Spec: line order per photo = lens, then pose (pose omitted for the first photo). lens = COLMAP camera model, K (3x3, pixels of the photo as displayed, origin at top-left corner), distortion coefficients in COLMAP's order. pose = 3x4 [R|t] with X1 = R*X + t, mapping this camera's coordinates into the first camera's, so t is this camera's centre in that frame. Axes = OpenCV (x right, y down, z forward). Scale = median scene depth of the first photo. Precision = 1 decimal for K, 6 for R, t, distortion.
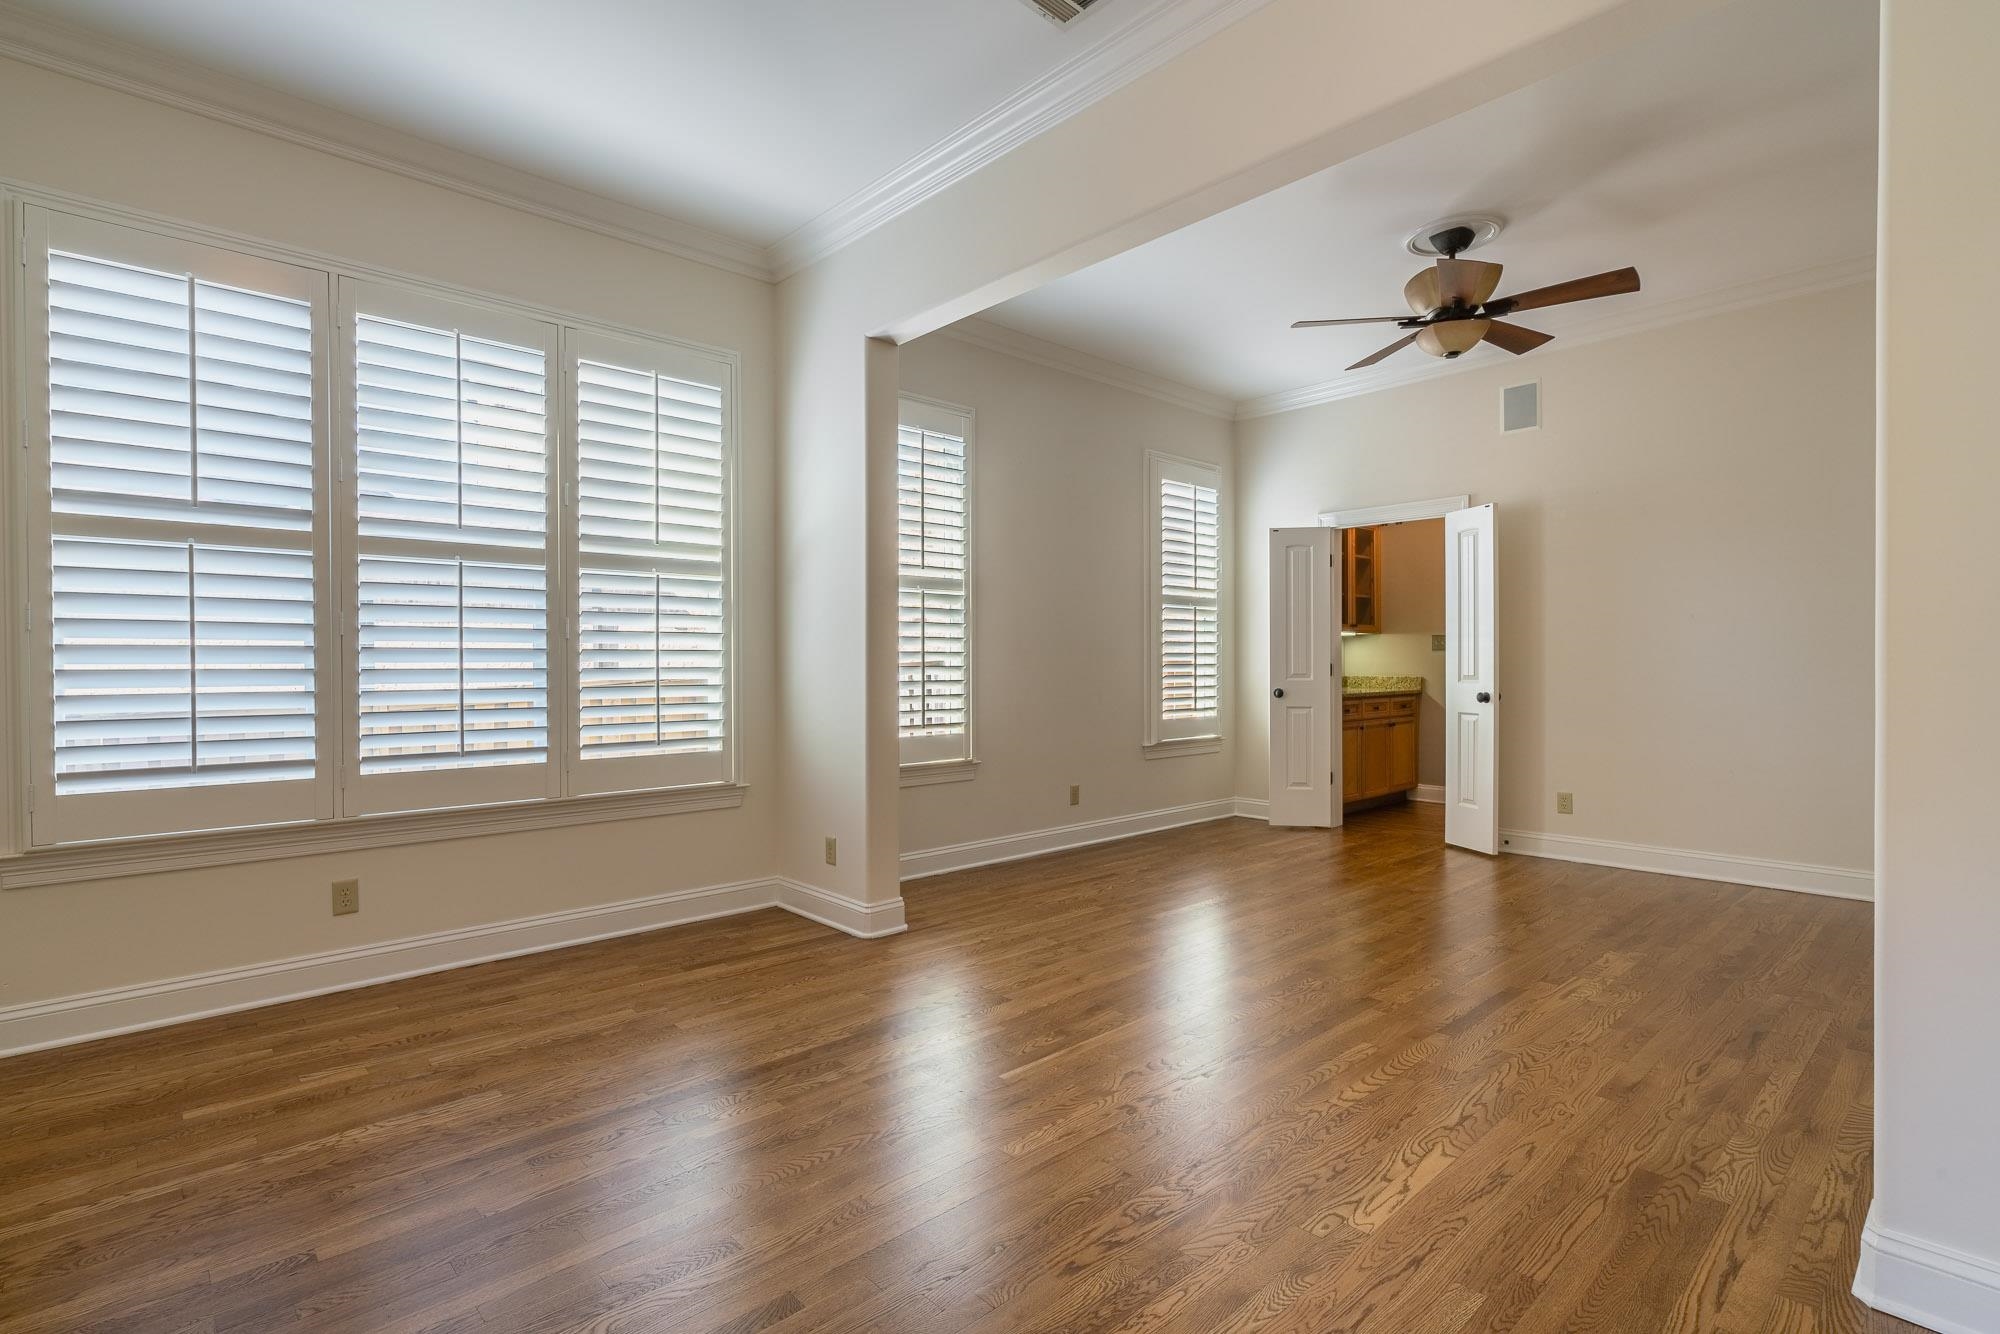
lens RADIAL K [[998.6, 0, 967.7], [0, 998.6, 674.7], [0, 0, 1]] dist [0.004035, 0.002756]
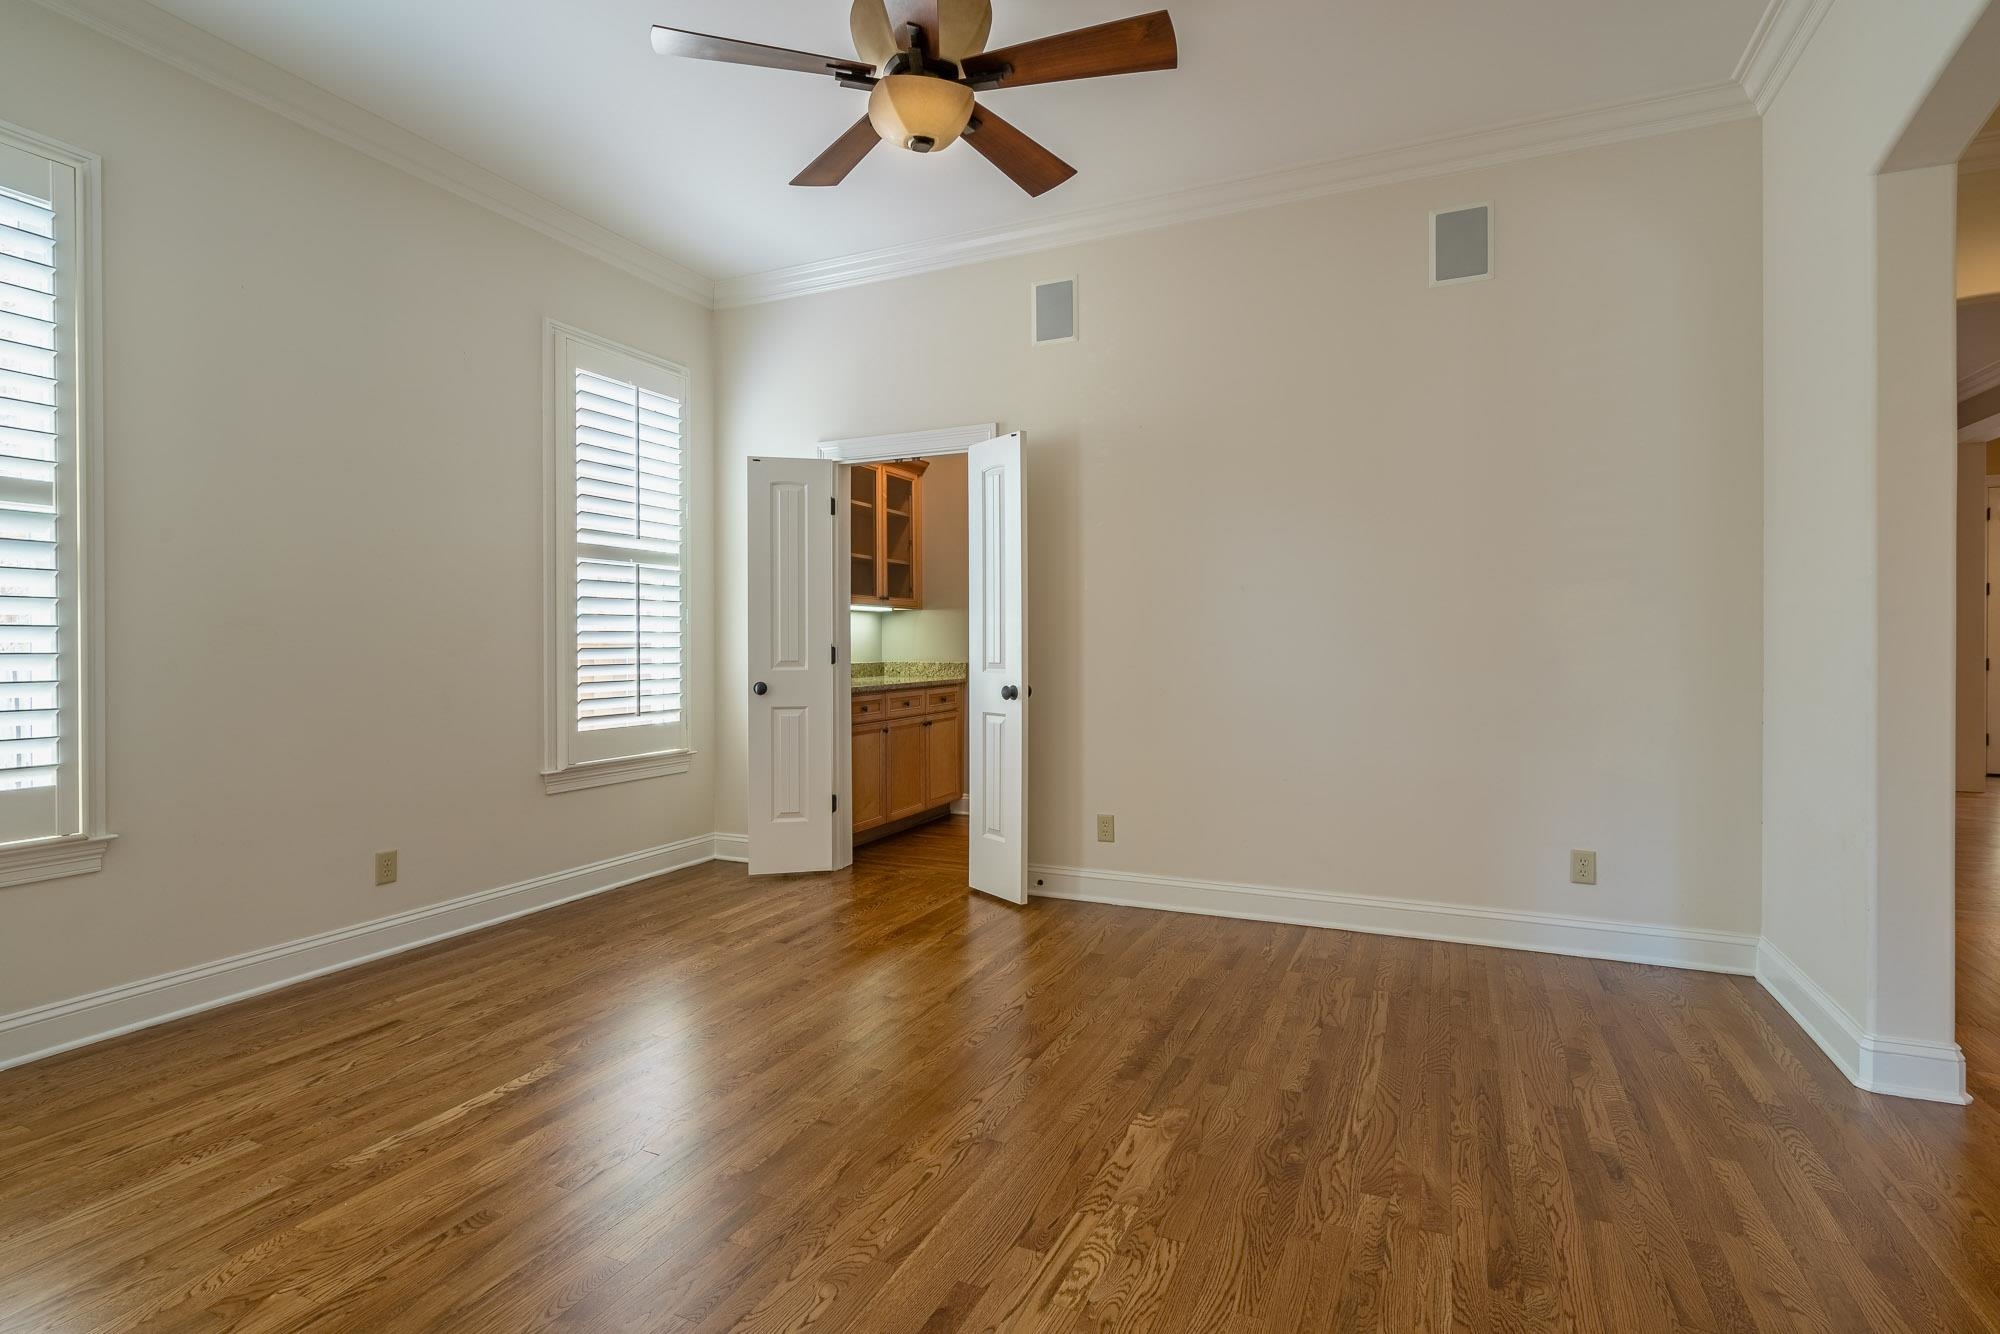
lens RADIAL K [[998.6, 0, 1007.6], [0, 998.6, 655.6], [0, 0, 1]] dist [0.004035, 0.002756]
pose [[0.920538, -0.004083, 0.390632, 0.196649], [0.004285, 0.999991, 0.000352, -0.004347], [-0.390630, 0.001350, 0.920547, 0.278405]]
